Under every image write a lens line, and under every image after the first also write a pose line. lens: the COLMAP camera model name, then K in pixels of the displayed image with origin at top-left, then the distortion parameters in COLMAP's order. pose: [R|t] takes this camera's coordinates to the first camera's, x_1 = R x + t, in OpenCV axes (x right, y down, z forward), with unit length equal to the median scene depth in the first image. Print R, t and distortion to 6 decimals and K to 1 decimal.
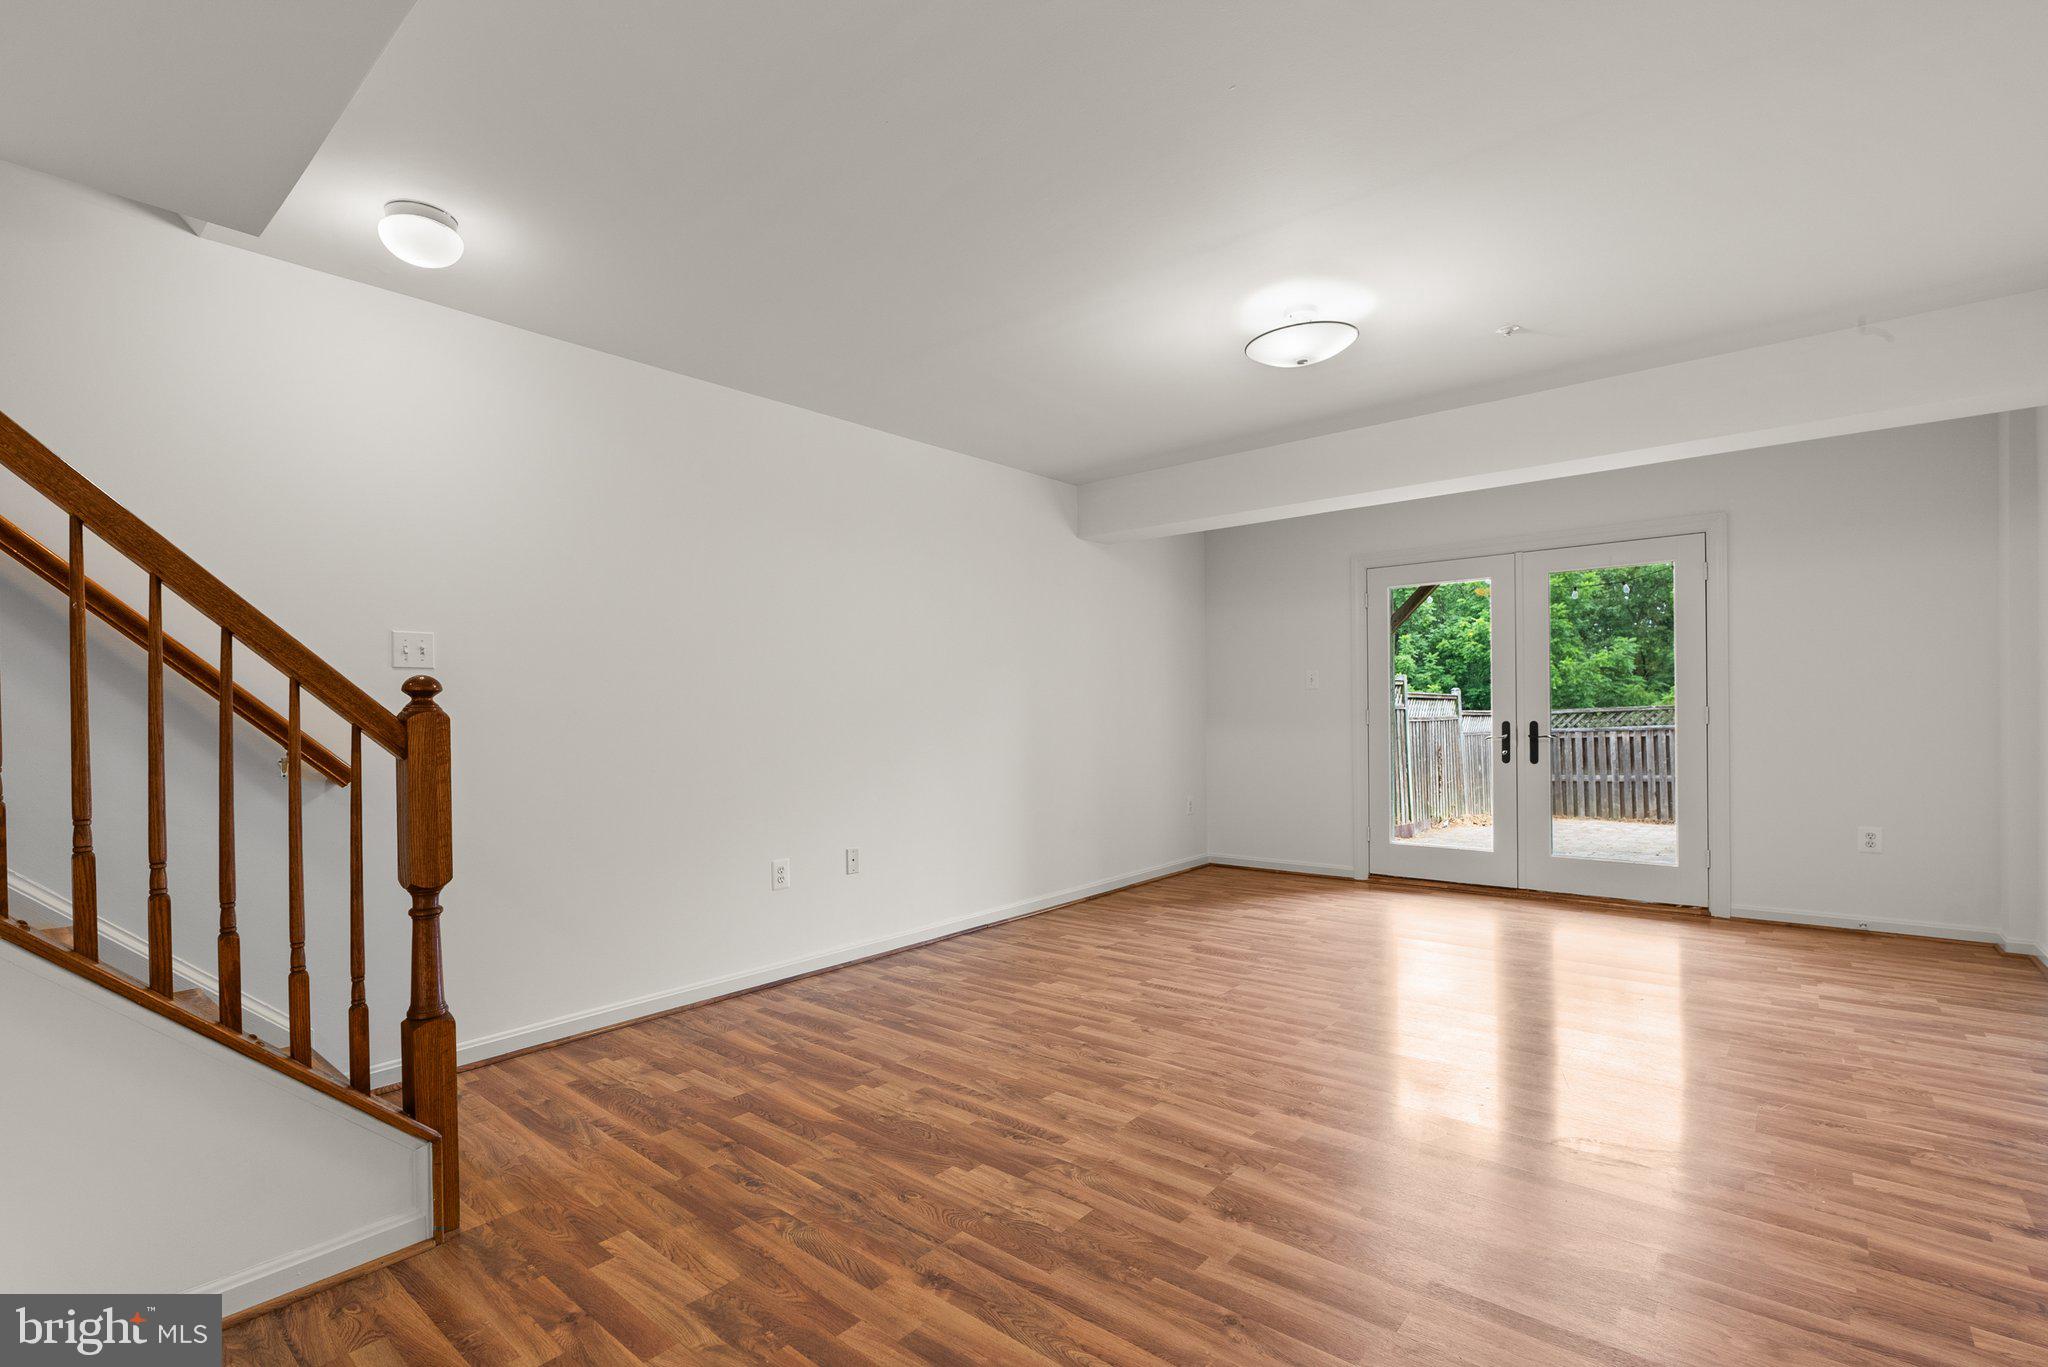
lens RADIAL K [[936.7, 0, 1020.7], [0, 936.7, 711.4], [0, 0, 1]] dist [-0.008499, 0.003656]
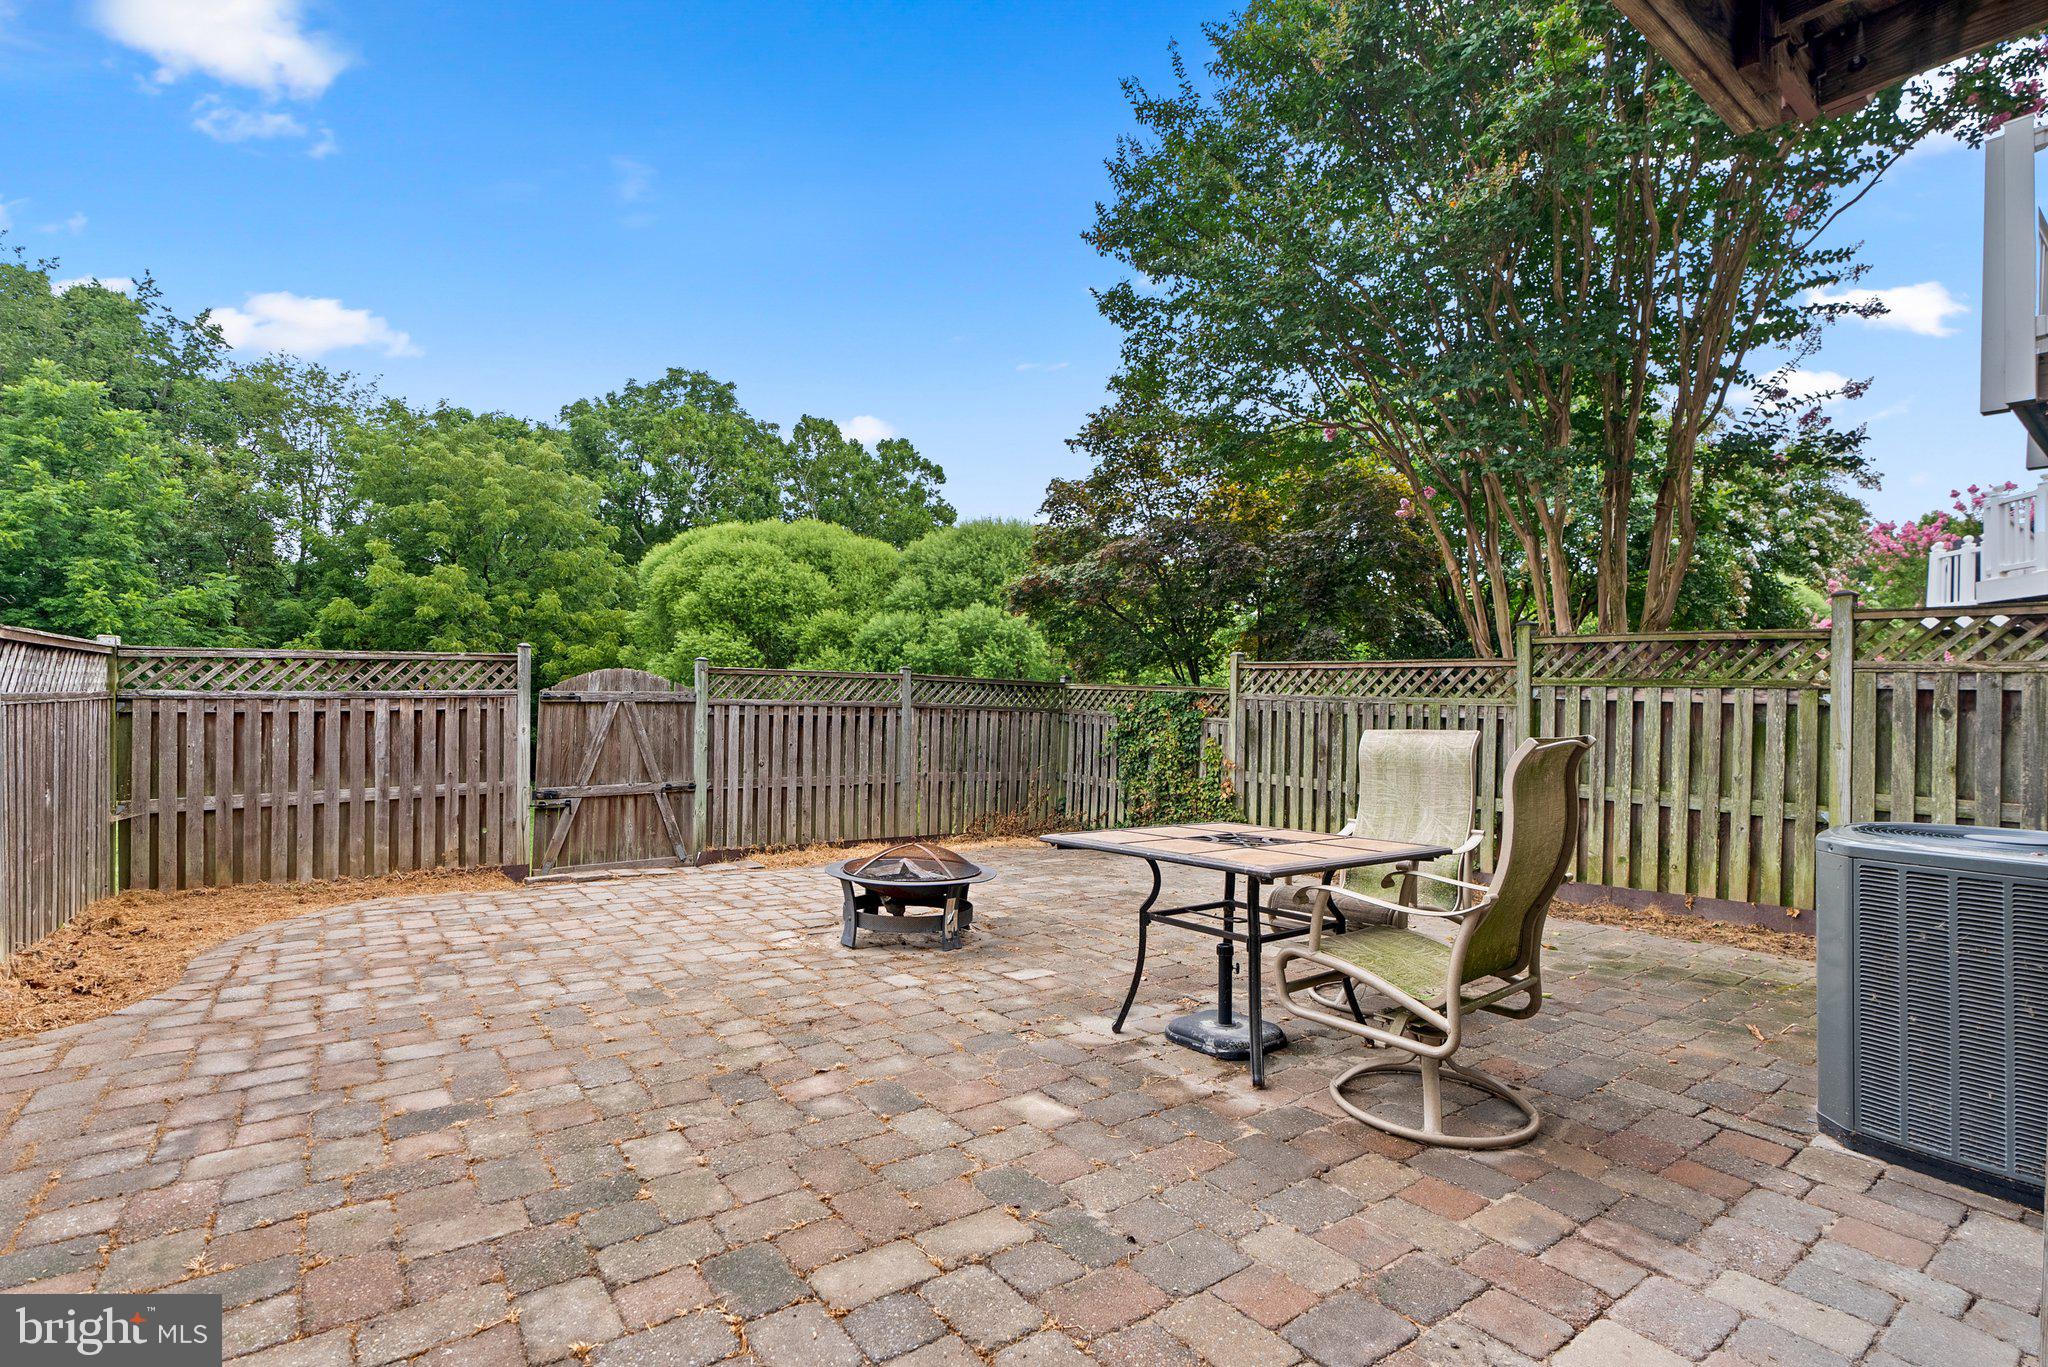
lens RADIAL K [[936.7, 0, 987.5], [0, 936.7, 707.7], [0, 0, 1]] dist [-0.008499, 0.003656]
pose [[0.269226, 0.009812, 0.963027, 0.242309], [-0.040168, 0.999192, 0.001049, 0.012433], [-0.962239, -0.038966, 0.269403, 0.552418]]
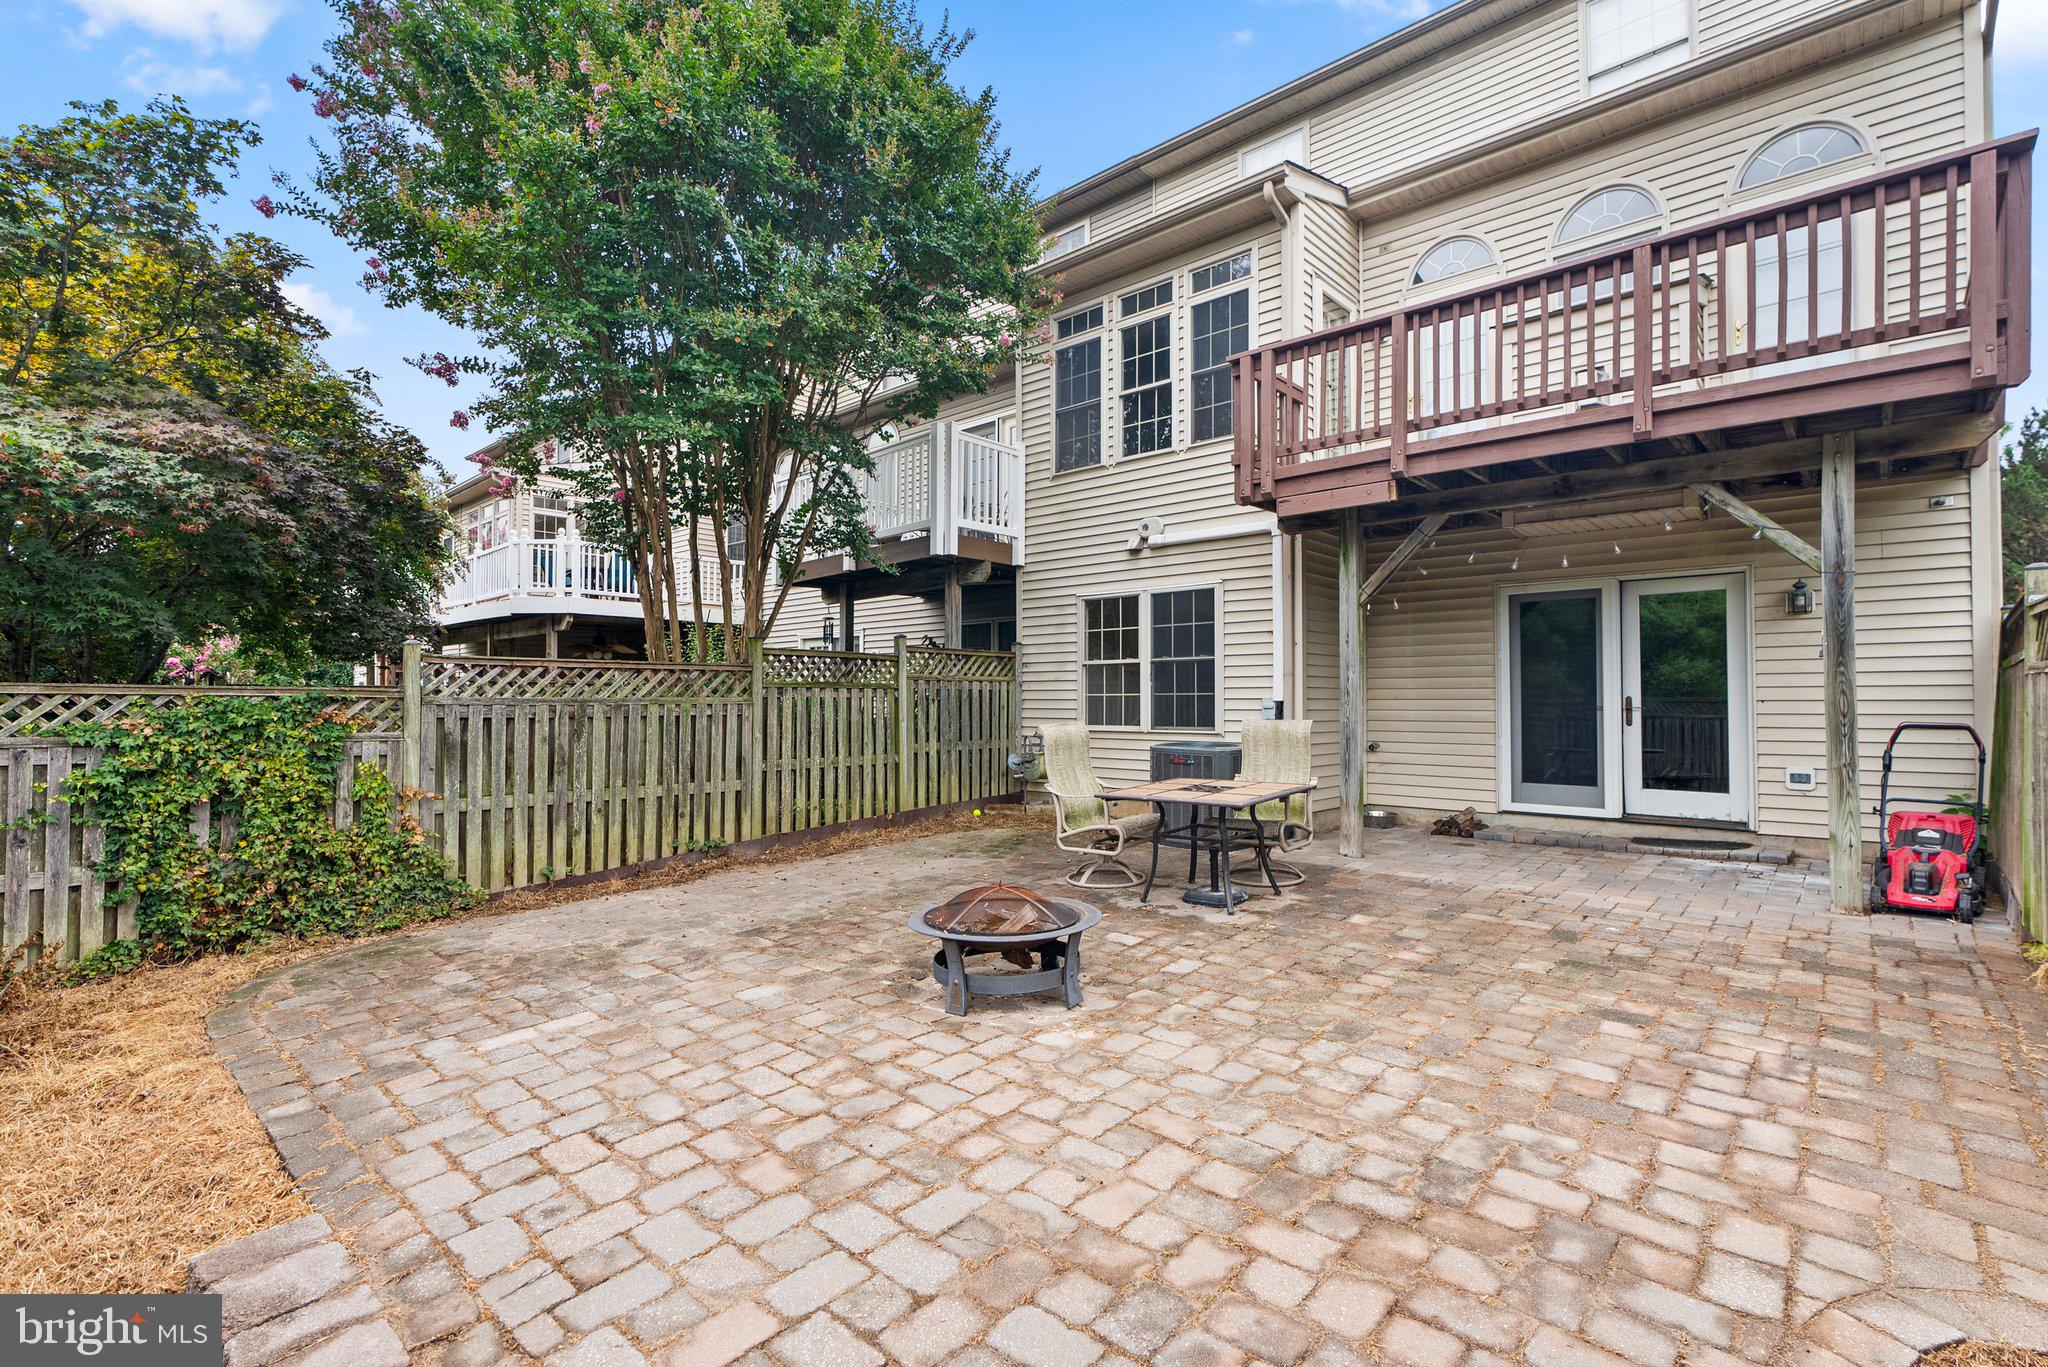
lens RADIAL K [[936.7, 0, 1029.6], [0, 936.7, 683.2], [0, 0, 1]] dist [-0.008499, 0.003656]
pose [[-0.999184, 0.011403, 0.038737, 0.738714], [0.010453, 0.999642, -0.024640, 0.000514], [-0.039004, -0.024215, -0.998946, 1.245725]]
